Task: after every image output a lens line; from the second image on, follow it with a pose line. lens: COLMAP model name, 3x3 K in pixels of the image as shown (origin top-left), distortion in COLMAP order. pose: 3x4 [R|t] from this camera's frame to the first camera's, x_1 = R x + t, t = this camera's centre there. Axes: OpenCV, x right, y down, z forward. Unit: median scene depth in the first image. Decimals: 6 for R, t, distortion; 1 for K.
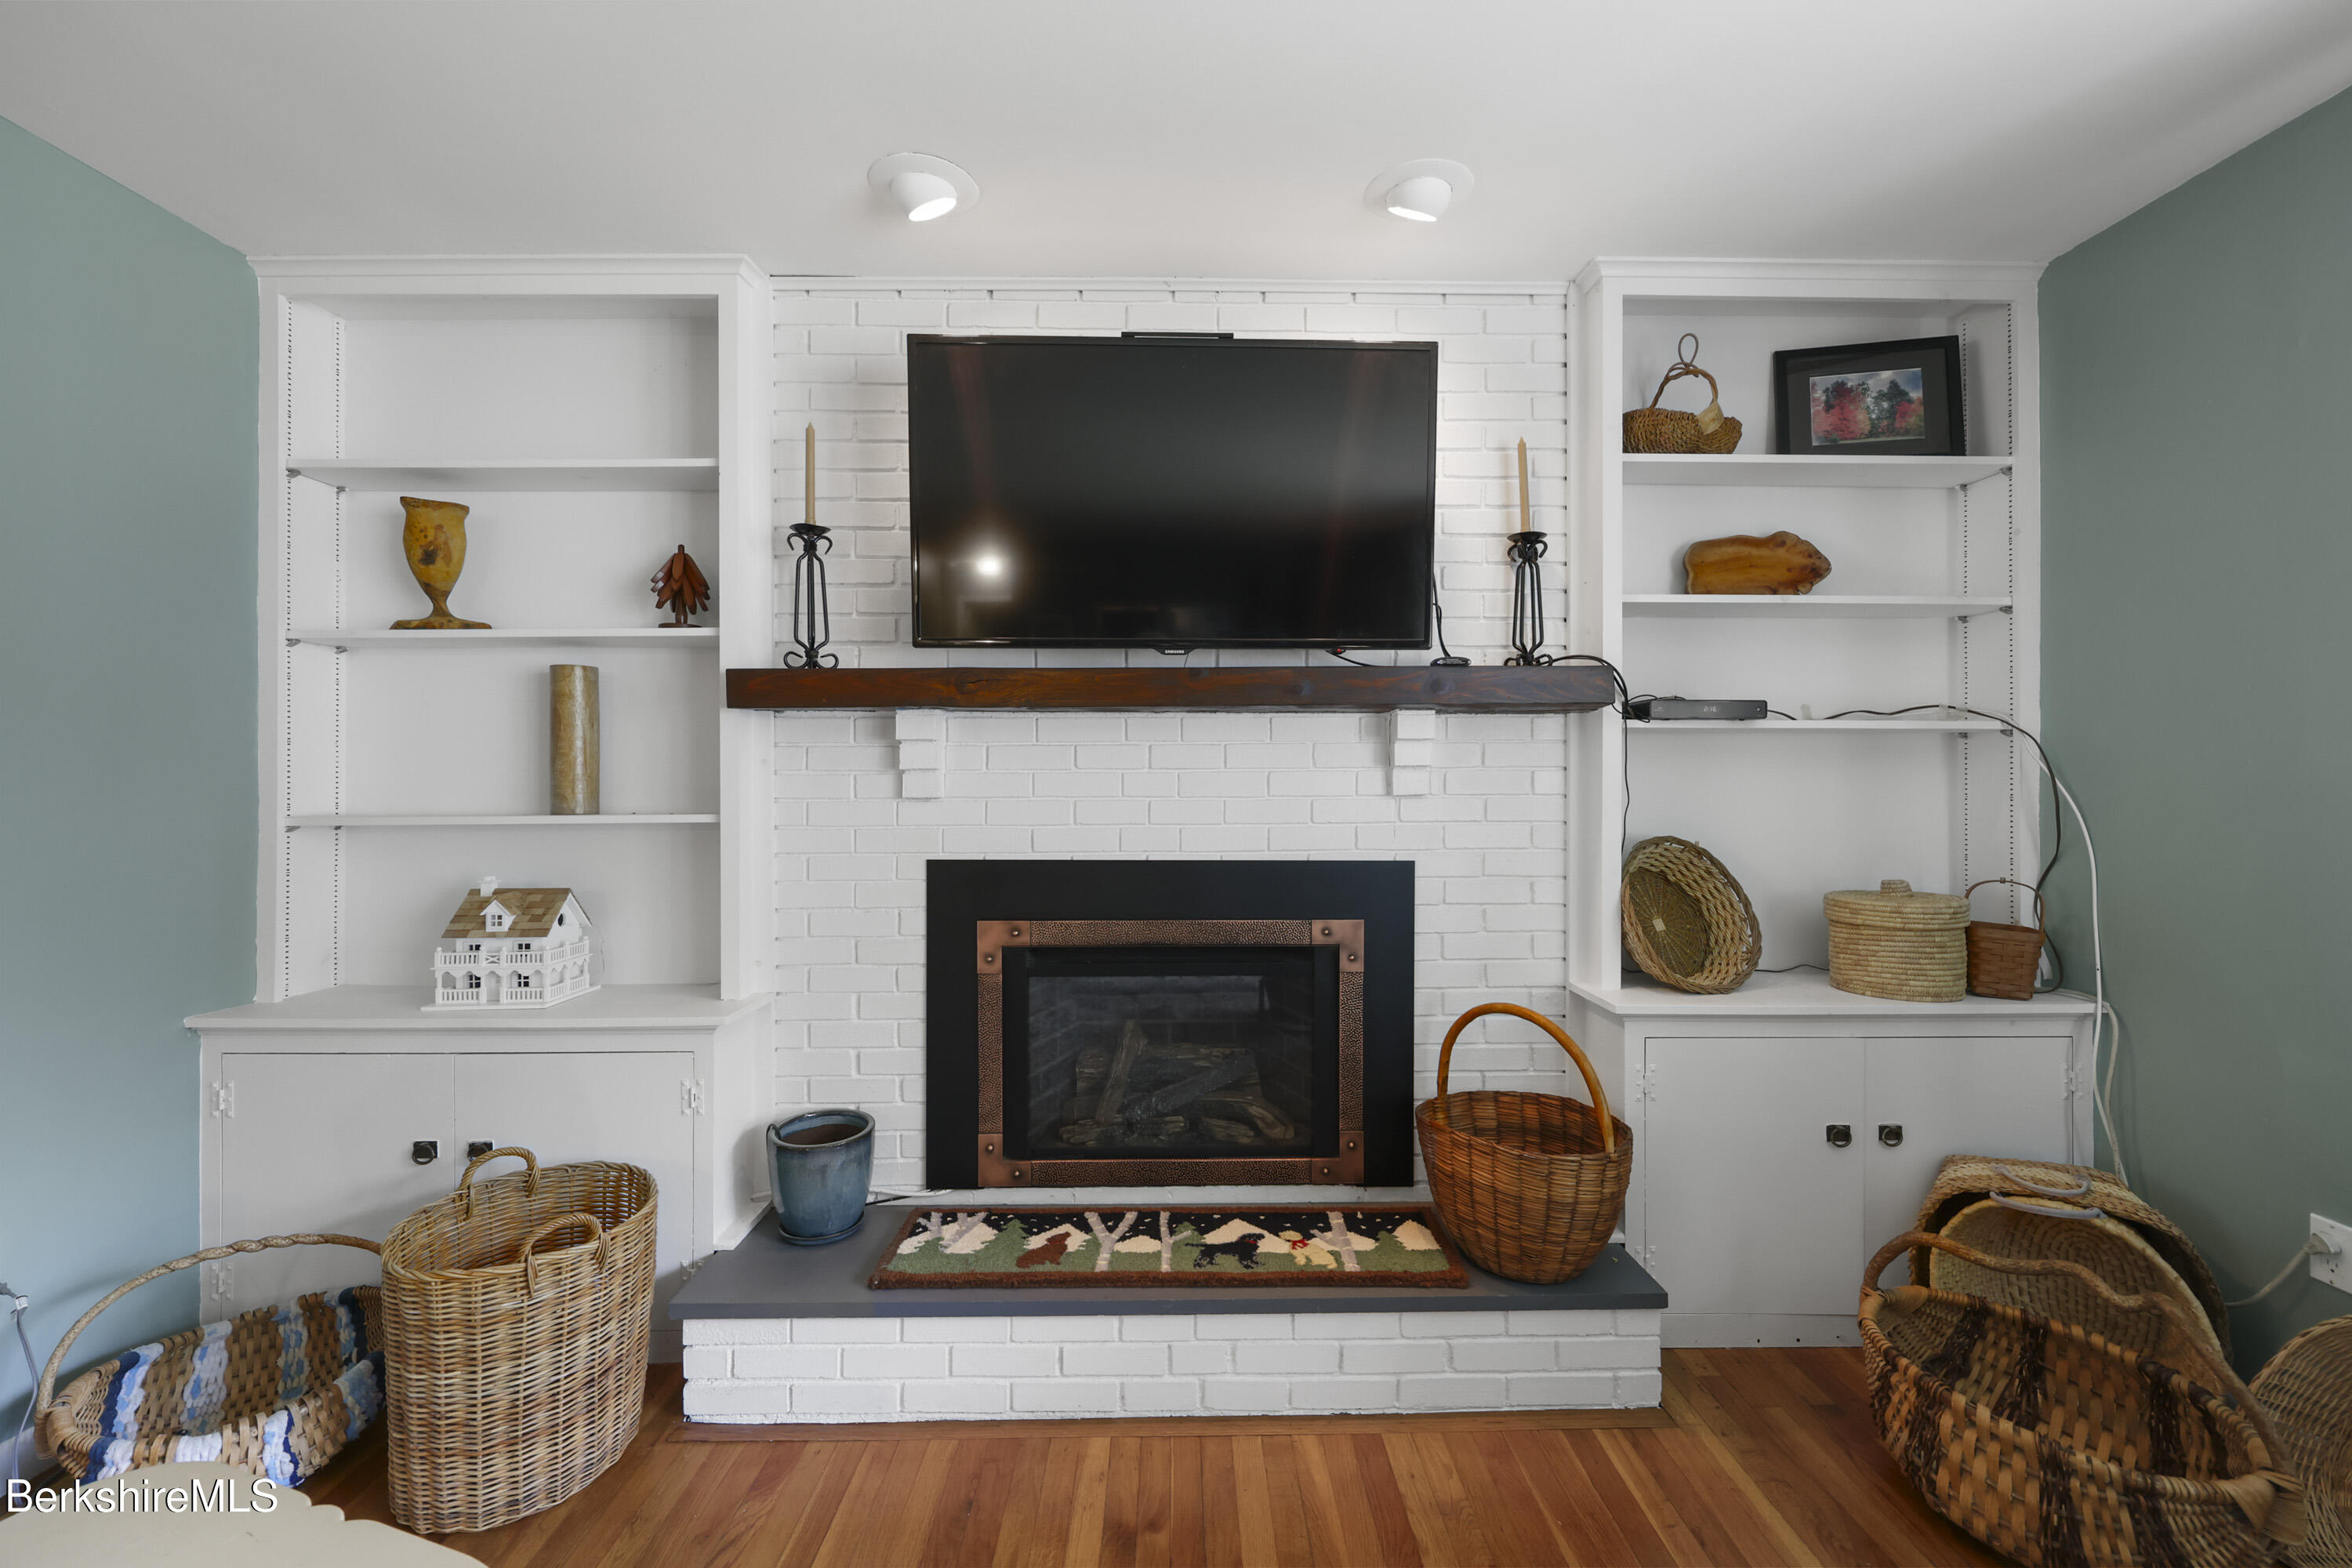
lens RADIAL K [[923.7, 0, 1194.1], [0, 923.7, 772.6], [0, 0, 1]] dist [-0.001089, -0.000035]
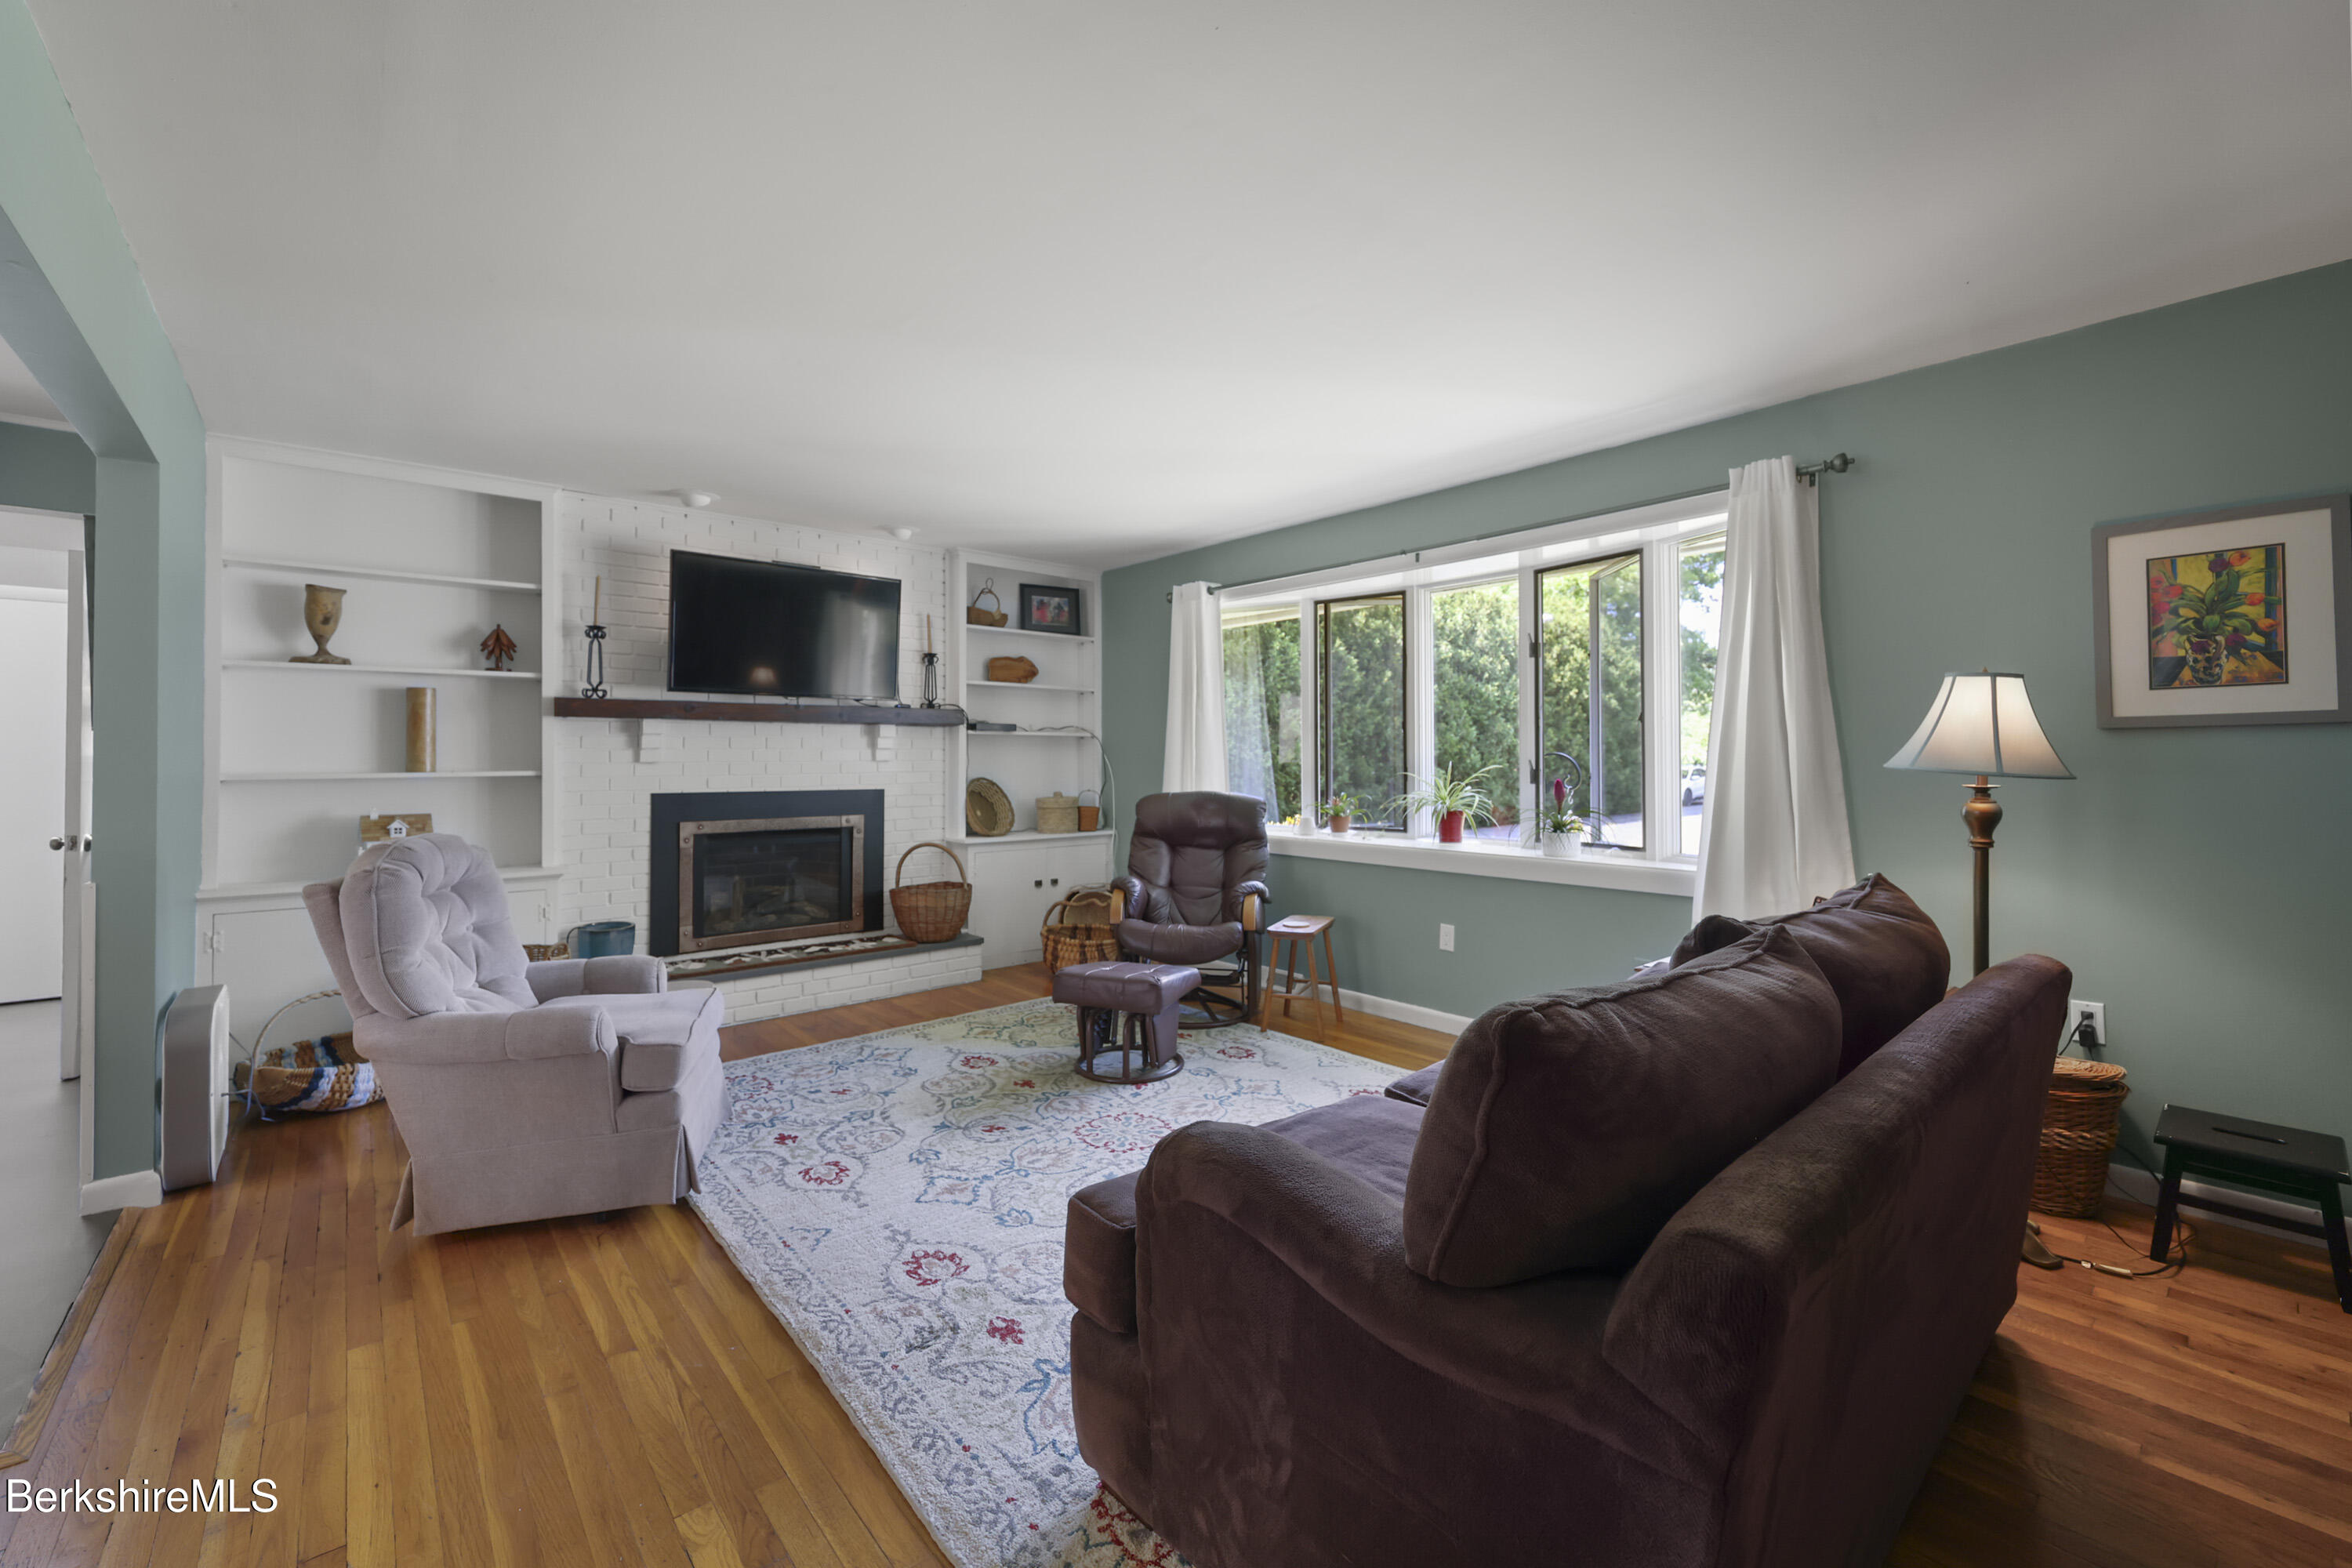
lens RADIAL K [[923.7, 0, 1180.6], [0, 923.7, 760.2], [0, 0, 1]] dist [-0.001089, -0.000035]
pose [[0.755087, -0.001264, 0.655623, -0.735127], [-0.001437, 0.999993, 0.003583, 0.013394], [-0.655623, -0.003648, 0.755080, -1.266653]]
